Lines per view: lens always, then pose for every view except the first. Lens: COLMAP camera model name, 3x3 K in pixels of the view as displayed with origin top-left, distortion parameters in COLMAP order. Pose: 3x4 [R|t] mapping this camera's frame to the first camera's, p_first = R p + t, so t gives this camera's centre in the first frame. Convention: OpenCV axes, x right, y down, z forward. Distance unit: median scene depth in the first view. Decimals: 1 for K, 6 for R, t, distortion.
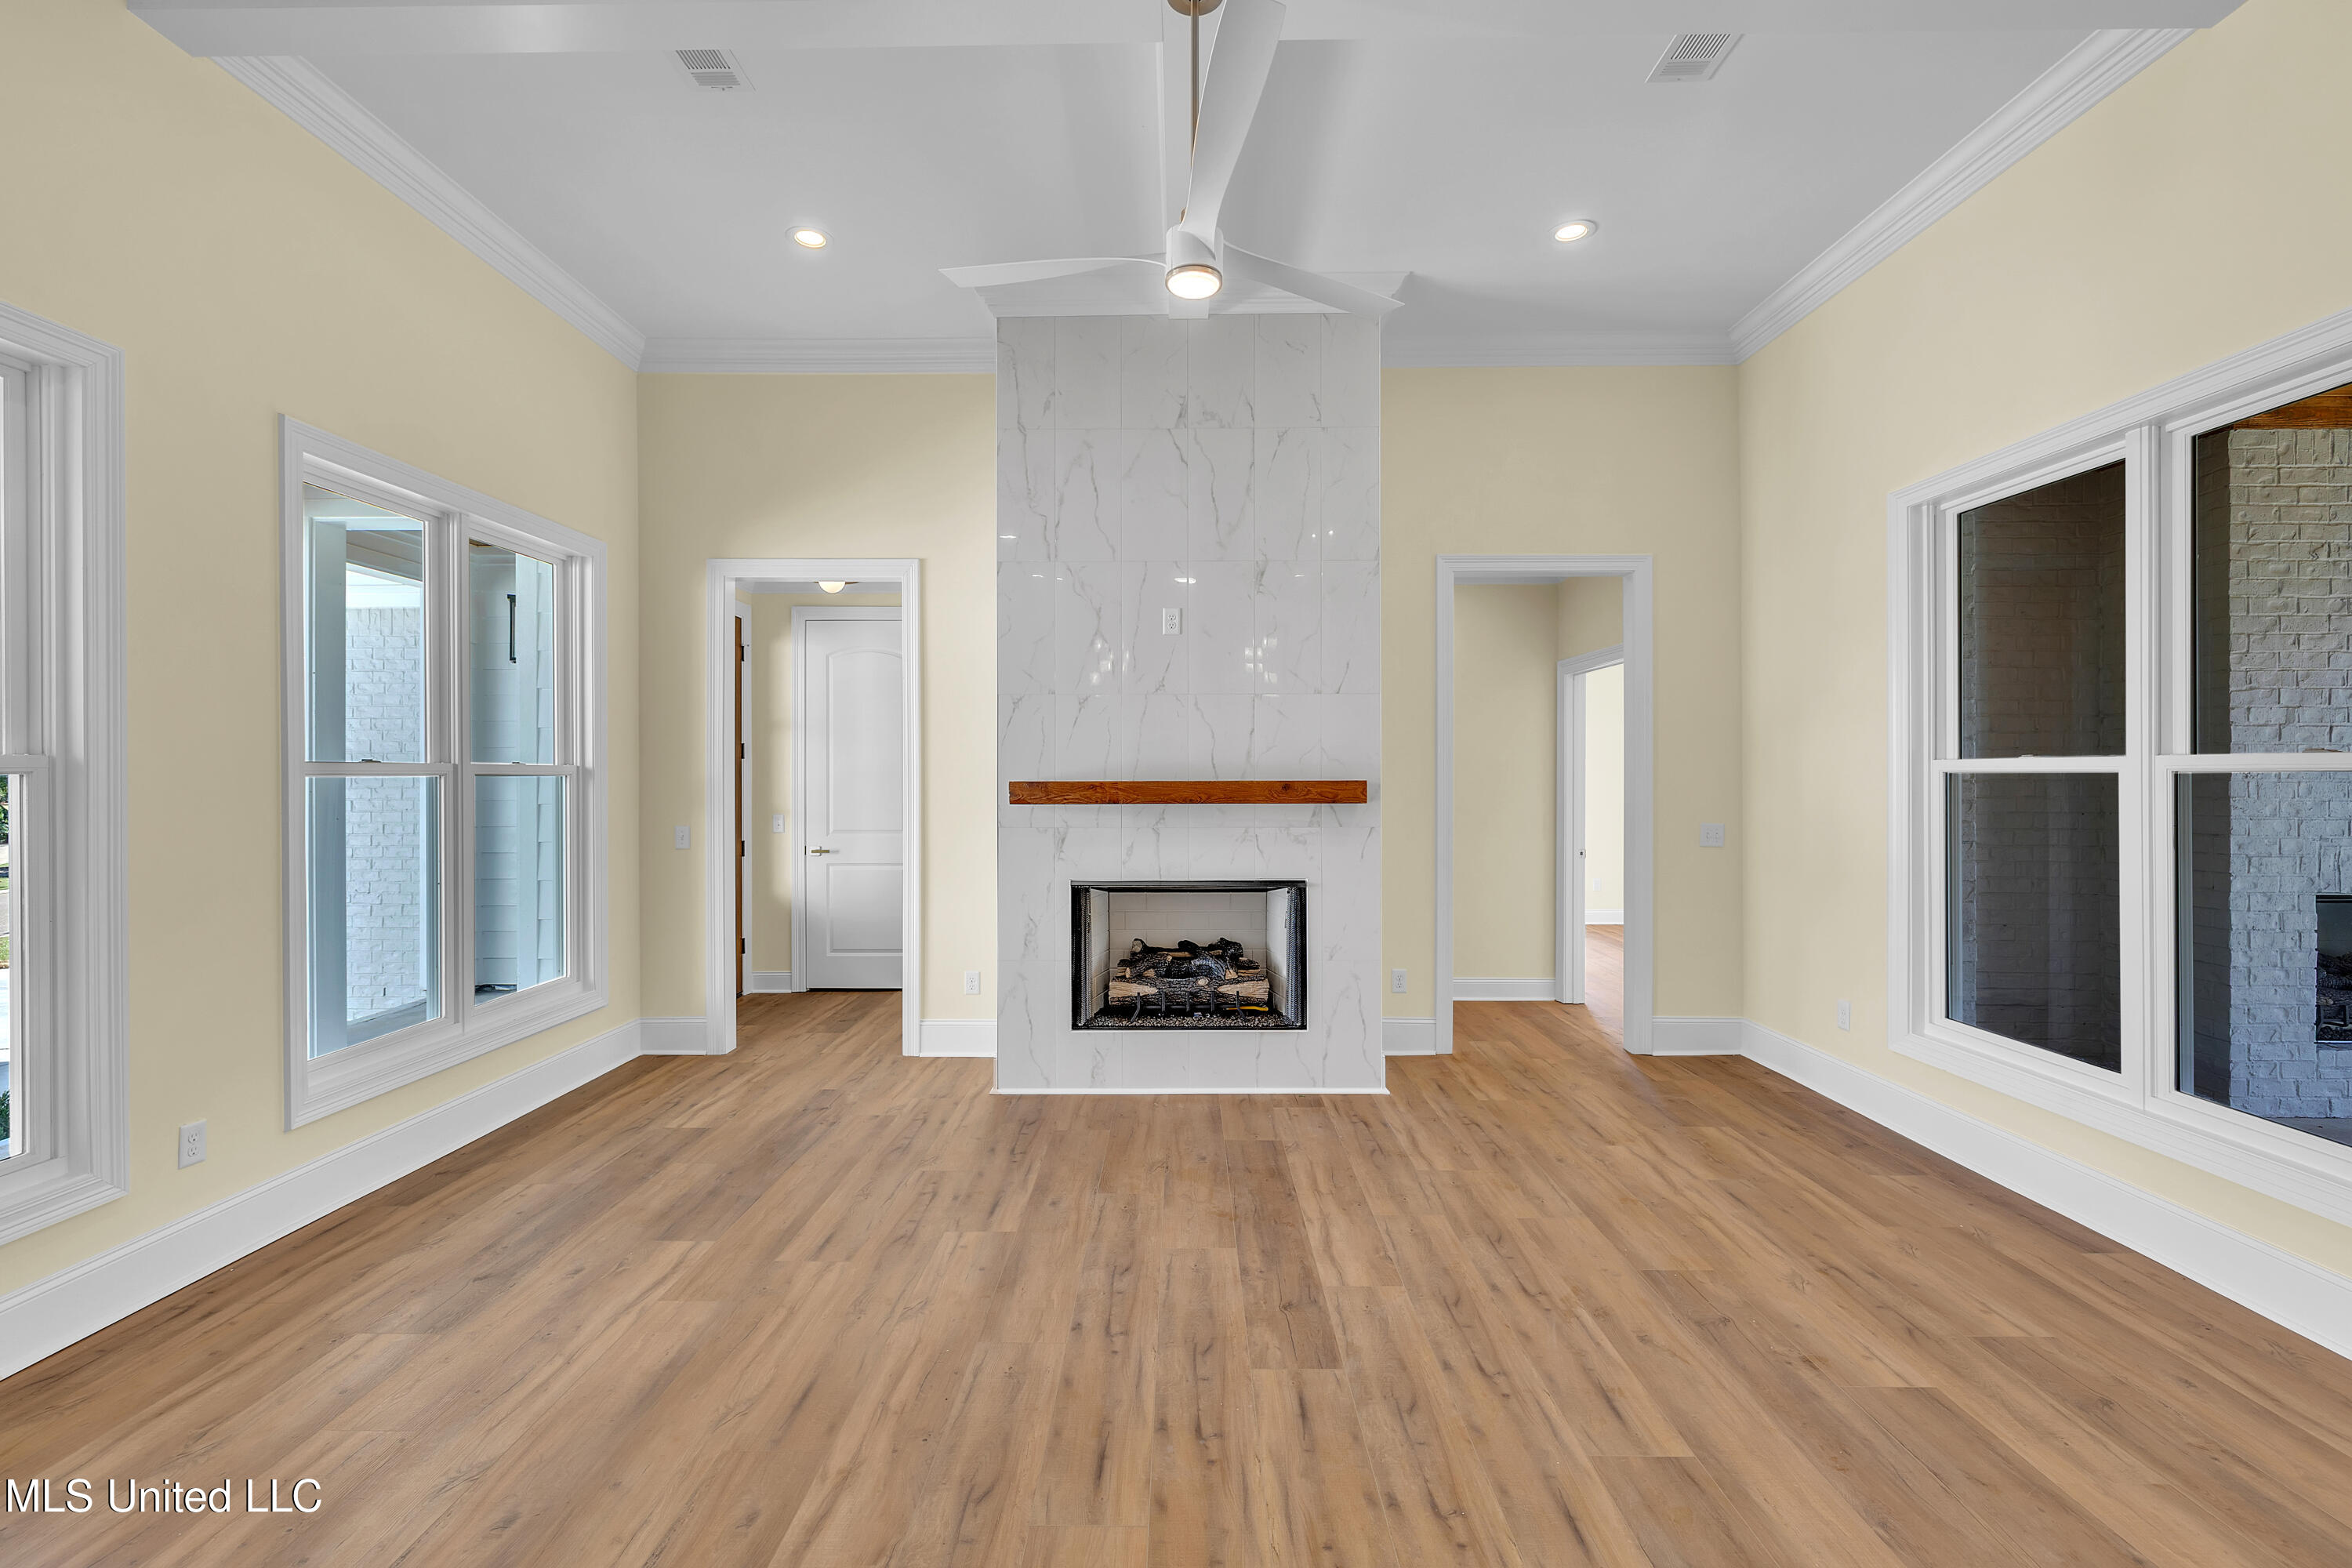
lens RADIAL K [[1010.8, 0, 1167.6], [0, 1010.8, 775.2], [0, 0, 1]] dist [0.000188, -0.001167]
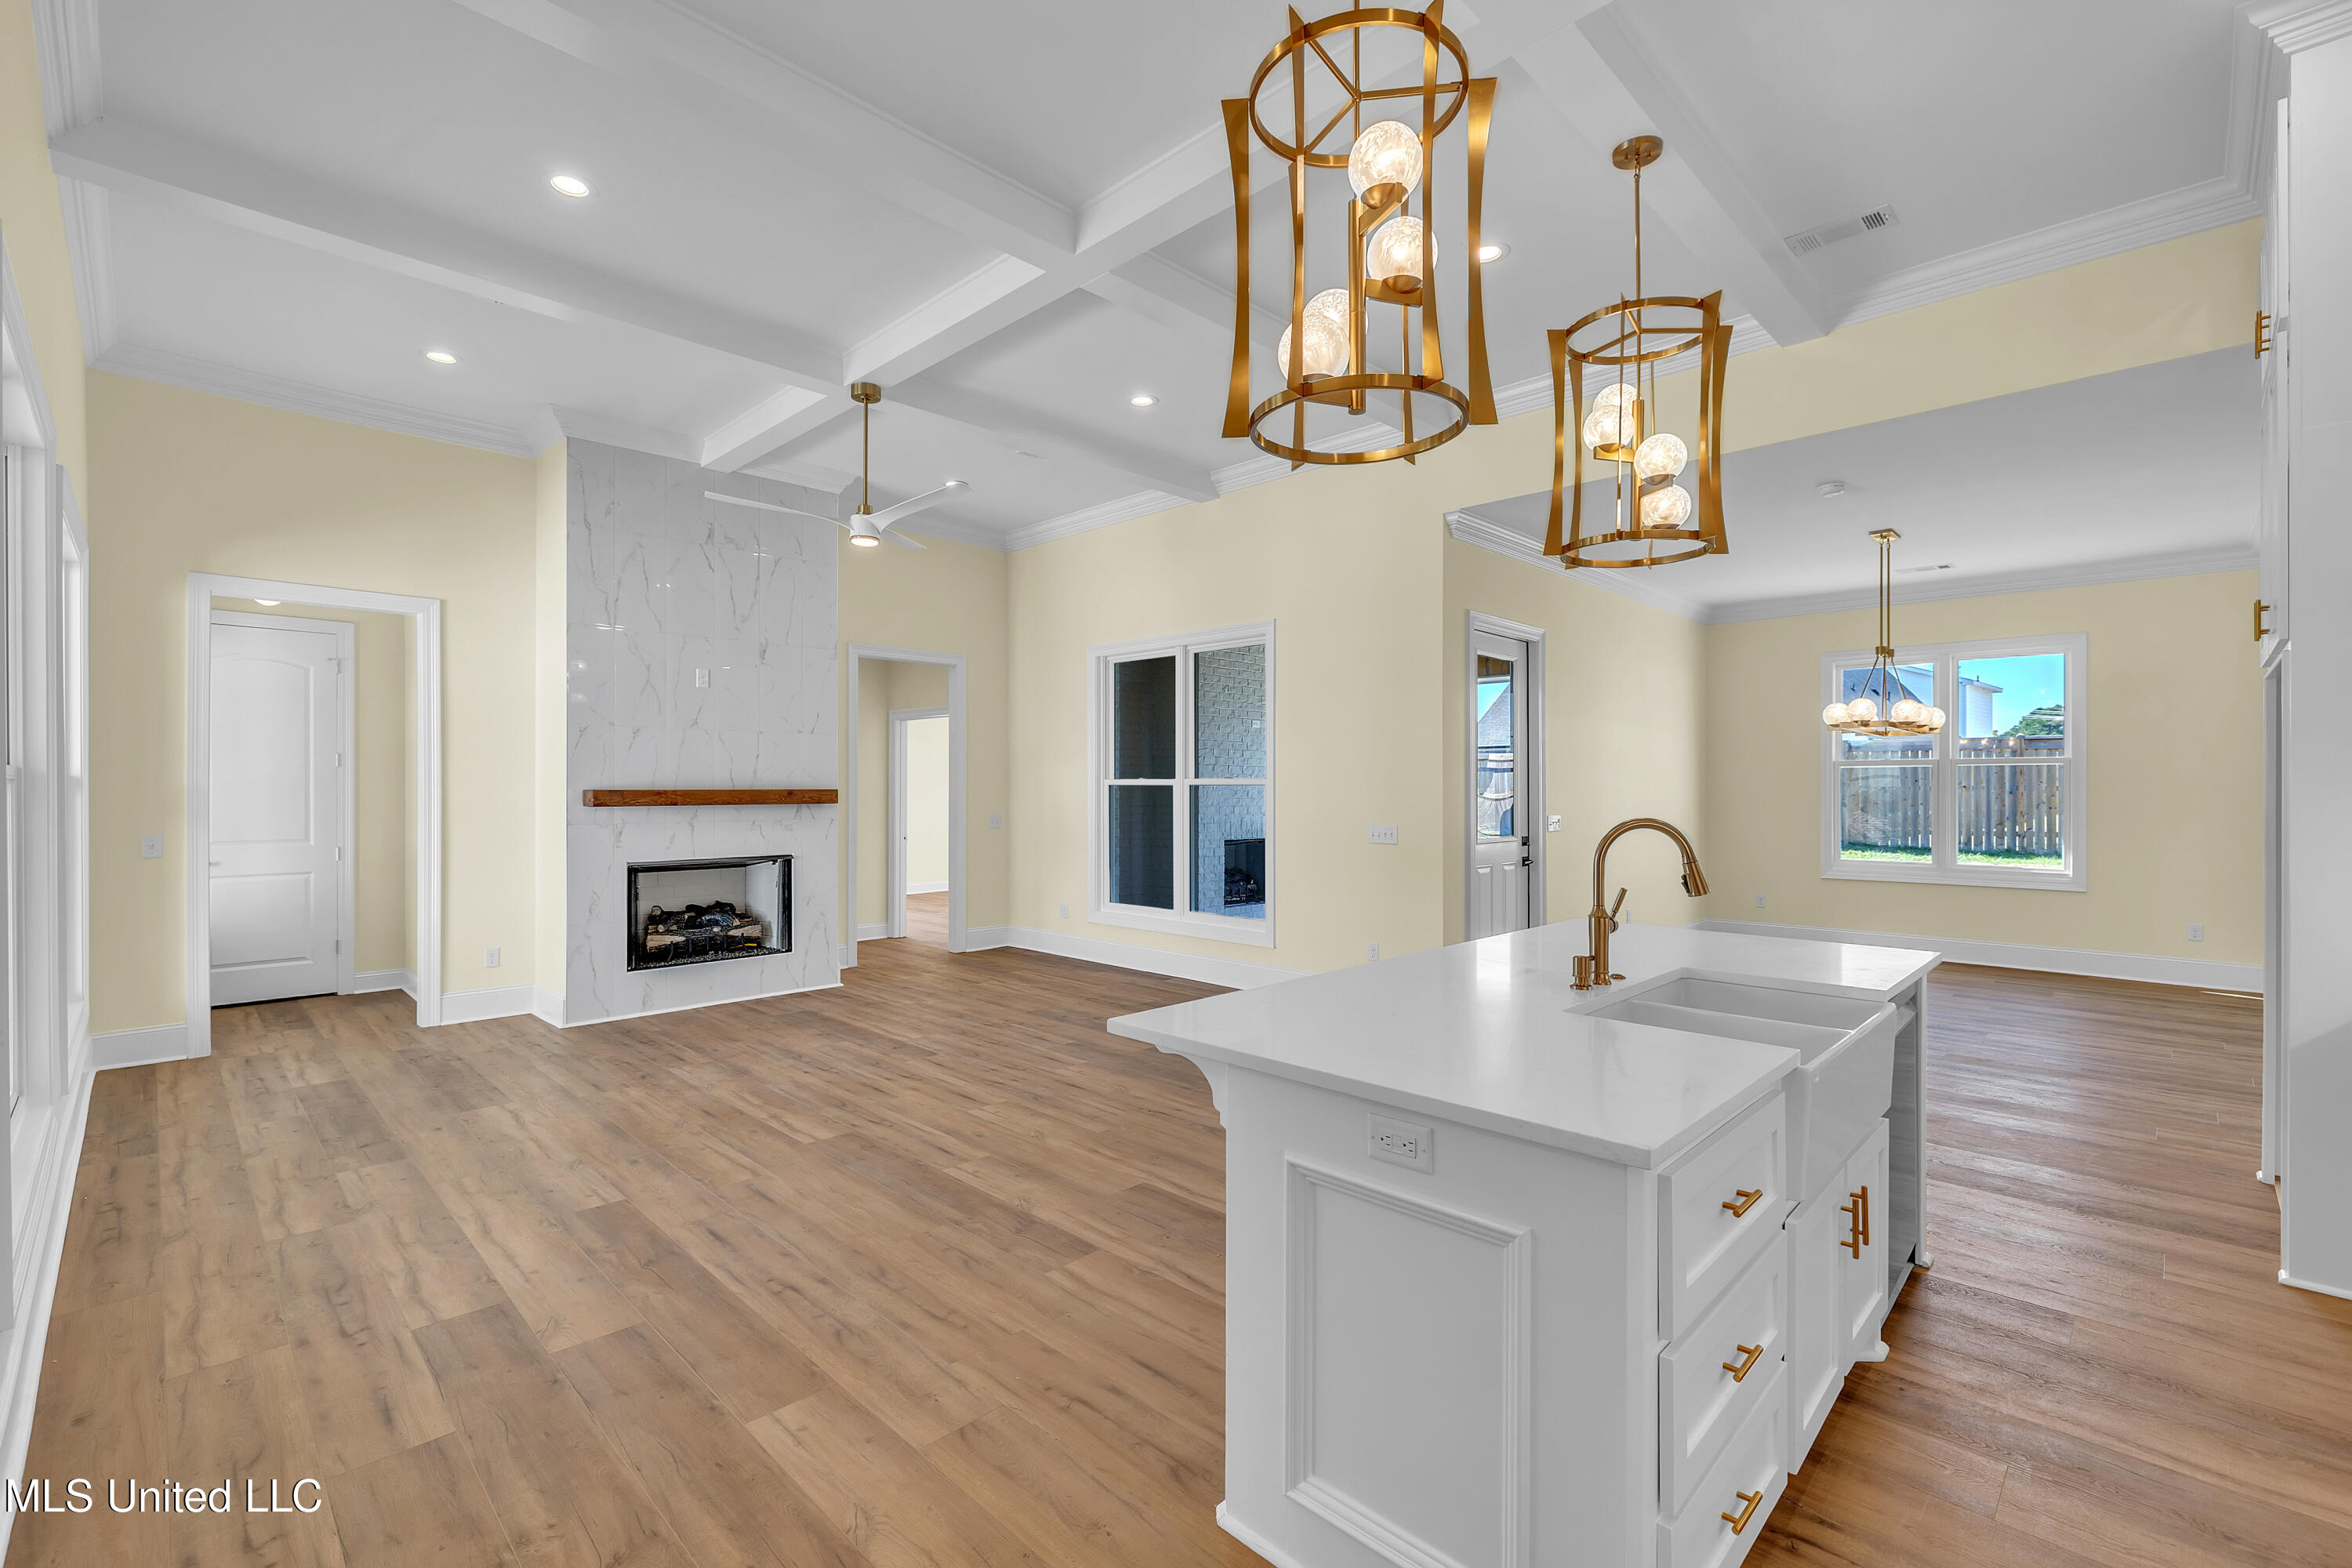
lens RADIAL K [[1010.8, 0, 1176.5], [0, 1010.8, 787.2], [0, 0, 1]] dist [0.000188, -0.001167]
pose [[0.686349, 0.002345, 0.727269, -0.710898], [-0.000624, 0.999996, -0.002636, 0.007091], [-0.727272, 0.001355, 0.686348, -0.586071]]
